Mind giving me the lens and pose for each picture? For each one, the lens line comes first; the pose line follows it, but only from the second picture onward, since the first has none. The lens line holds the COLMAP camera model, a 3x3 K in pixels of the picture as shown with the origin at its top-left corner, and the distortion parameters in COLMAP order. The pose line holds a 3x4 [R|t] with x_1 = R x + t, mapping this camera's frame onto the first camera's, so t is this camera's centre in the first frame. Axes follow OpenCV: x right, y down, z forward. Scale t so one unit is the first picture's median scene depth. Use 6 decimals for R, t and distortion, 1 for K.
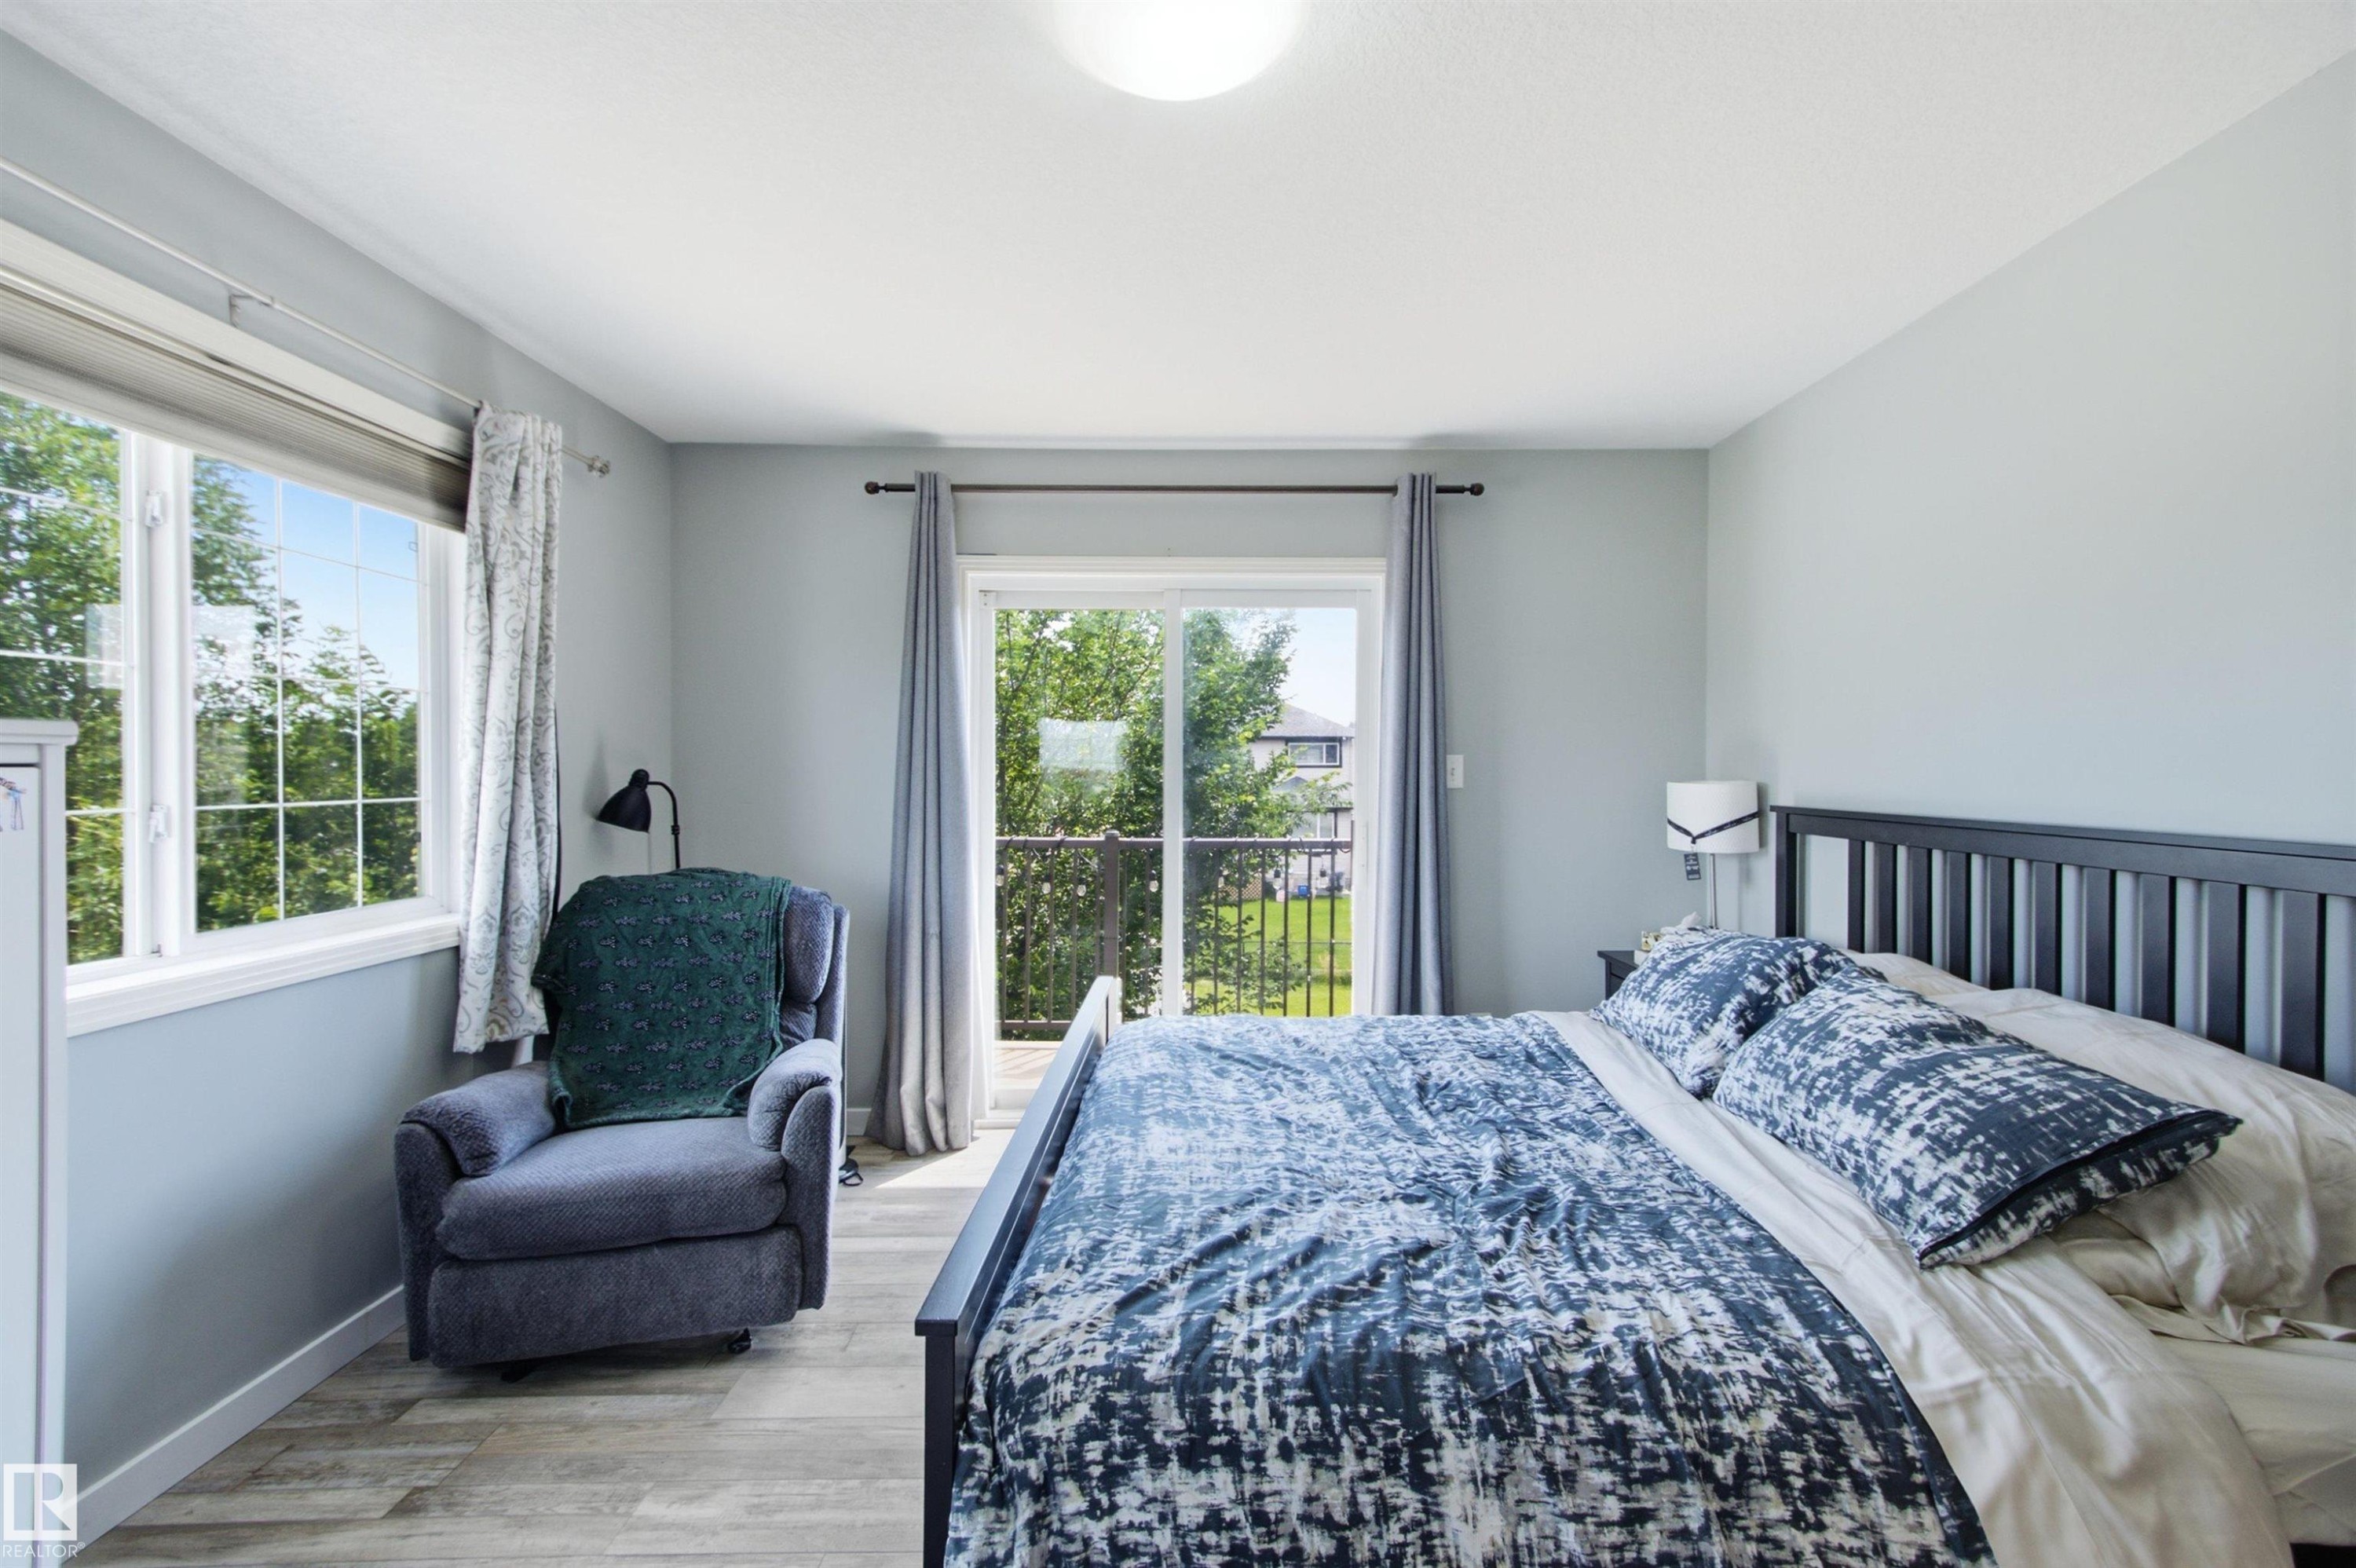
lens RADIAL K [[1059.7, 0, 1180.8], [0, 1059.7, 770.2], [0, 0, 1]] dist [0.030724, -0.008631]
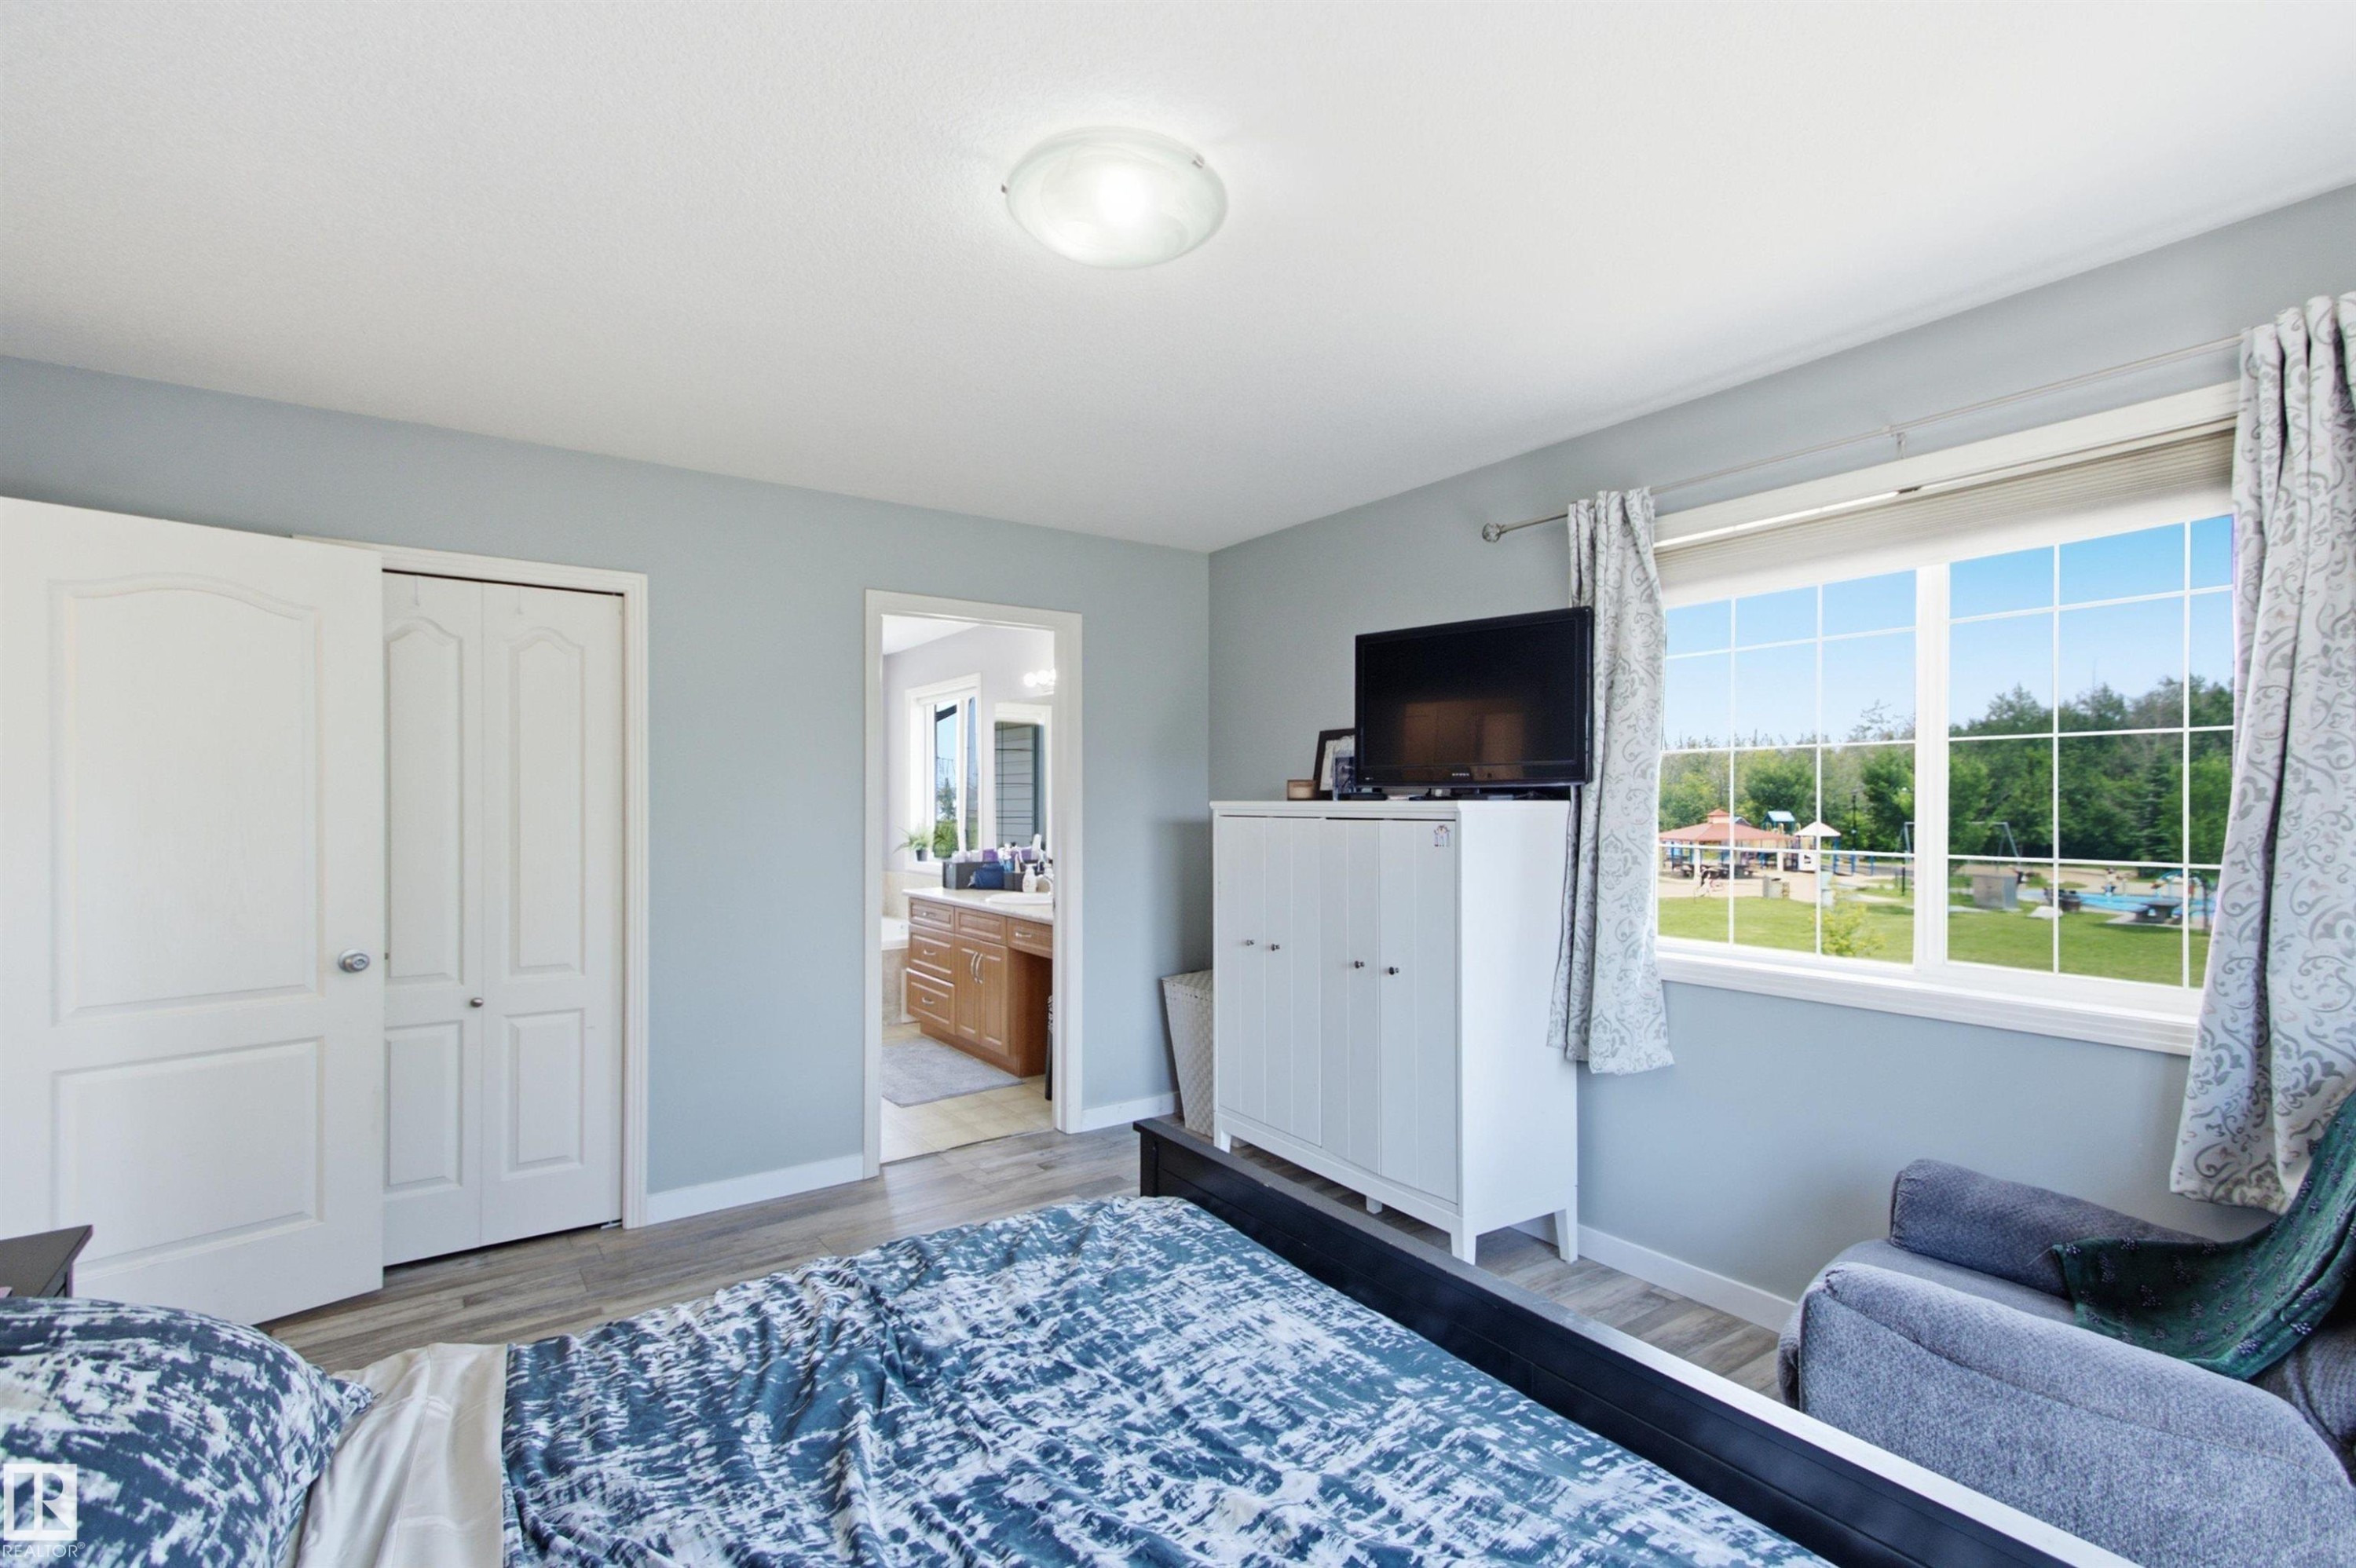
lens RADIAL K [[1072.9, 0, 1178.0], [0, 1072.9, 784.0], [0, 0, 1]] dist [0.022909, 0.000013]
pose [[-0.816741, -0.009950, -0.576919, 0.676167], [0.000586, 0.999836, -0.018074, -0.033292], [0.577004, -0.015100, -0.816602, 2.155620]]
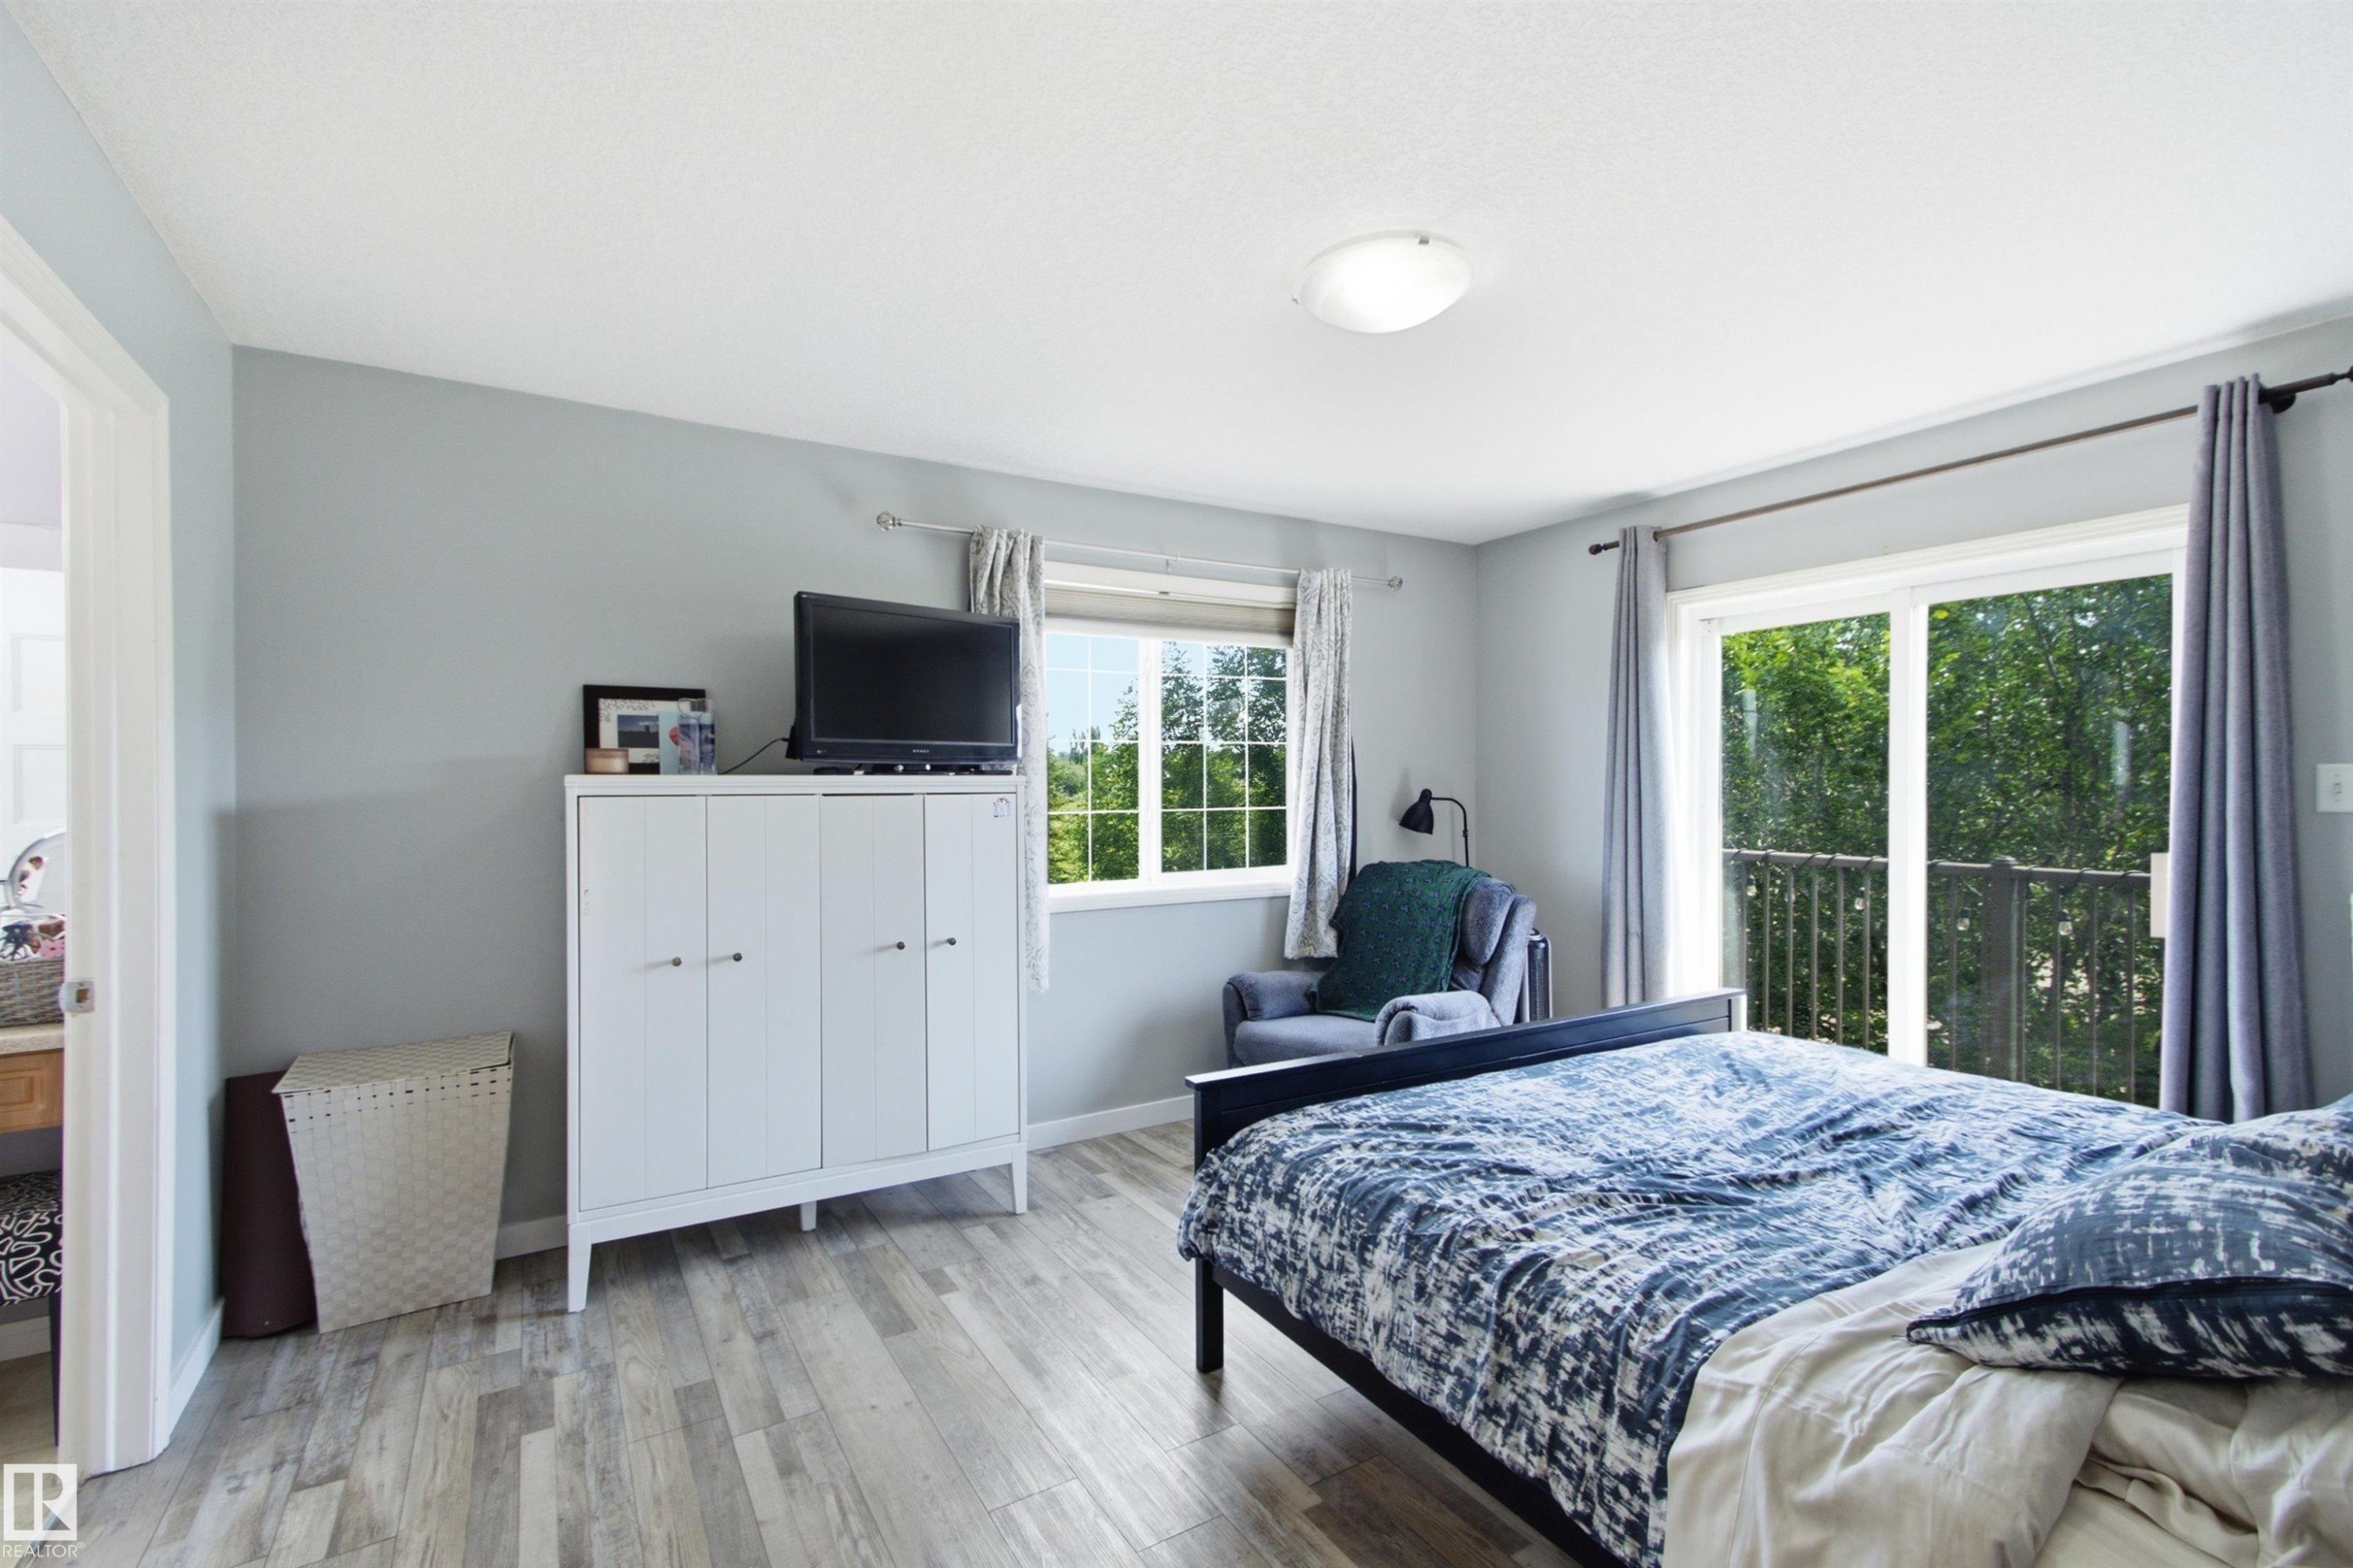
lens RADIAL K [[1058.5, 0, 1179.3], [0, 1058.5, 770.2], [0, 0, 1]] dist [0.030724, -0.008631]
pose [[0.514199, -0.017444, -0.857493, 1.178404], [0.007661, 0.999847, -0.015746, -0.013198], [0.857636, 0.001527, 0.514254, -0.005254]]
